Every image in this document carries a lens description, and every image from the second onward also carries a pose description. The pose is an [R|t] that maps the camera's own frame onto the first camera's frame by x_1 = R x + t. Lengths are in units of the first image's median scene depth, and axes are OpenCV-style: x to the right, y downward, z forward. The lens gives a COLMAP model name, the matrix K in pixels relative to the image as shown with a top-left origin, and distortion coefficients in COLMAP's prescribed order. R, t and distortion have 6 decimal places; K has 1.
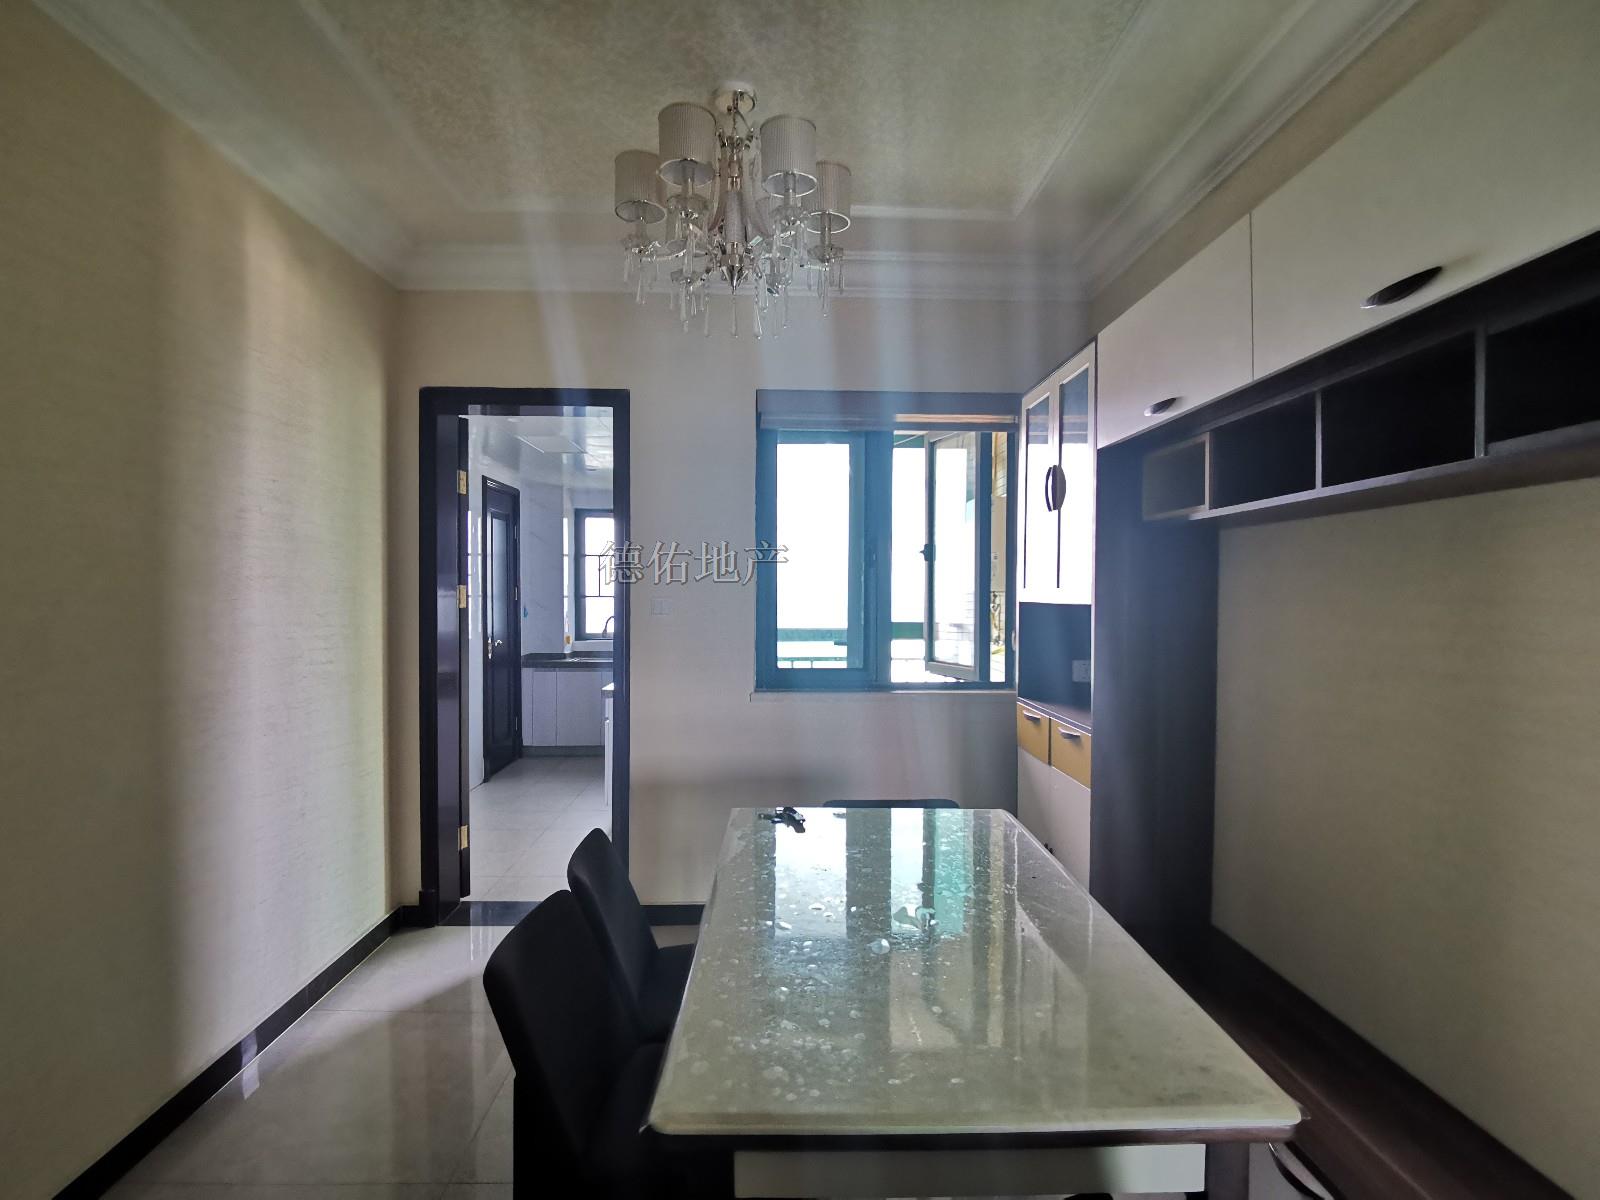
lens RADIAL K [[808.2, 0, 800.0], [0, 808.2, 600.0], [0, 0, 1]] dist [-0.001151, 0.000004]
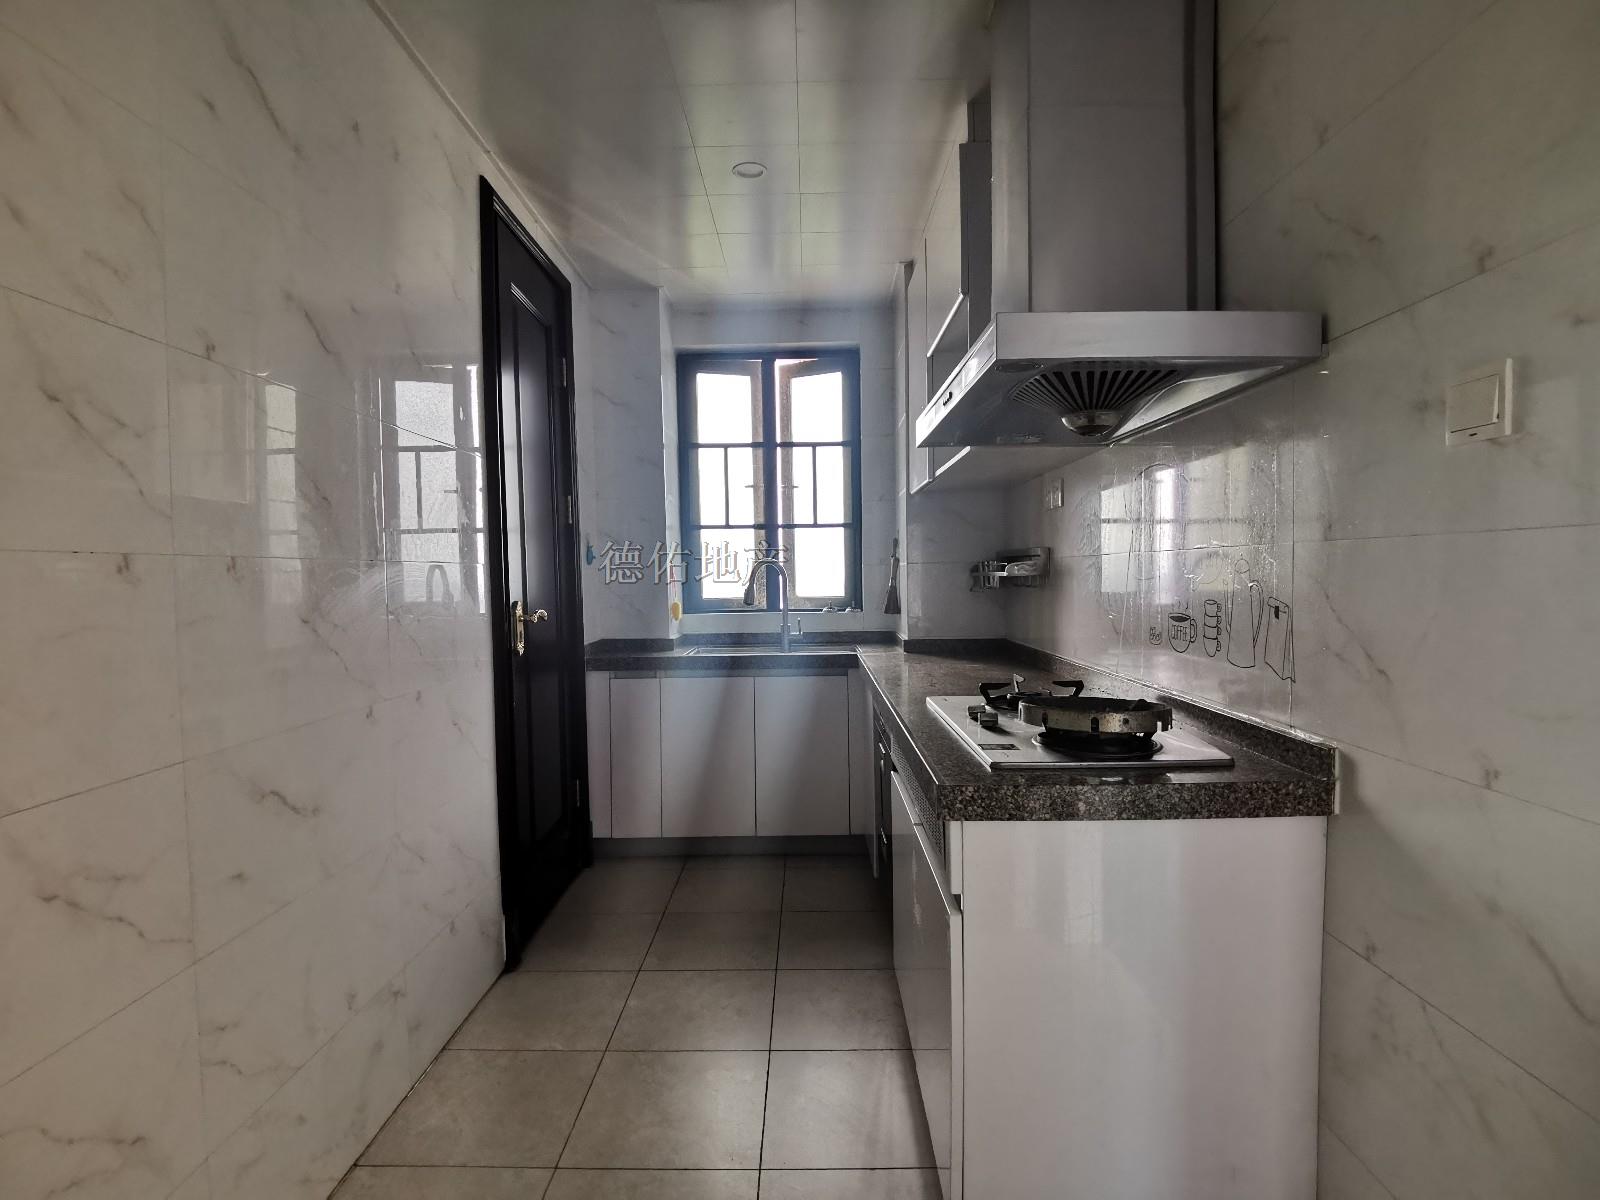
lens RADIAL K [[808.2, 0, 800.0], [0, 808.2, 600.0], [0, 0, 1]] dist [-0.001151, 0.000004]
pose [[0.999533, -0.013443, -0.027460, -0.197720], [0.014132, 0.999586, 0.025053, 0.031258], [0.027112, -0.025429, 0.999309, 0.512539]]
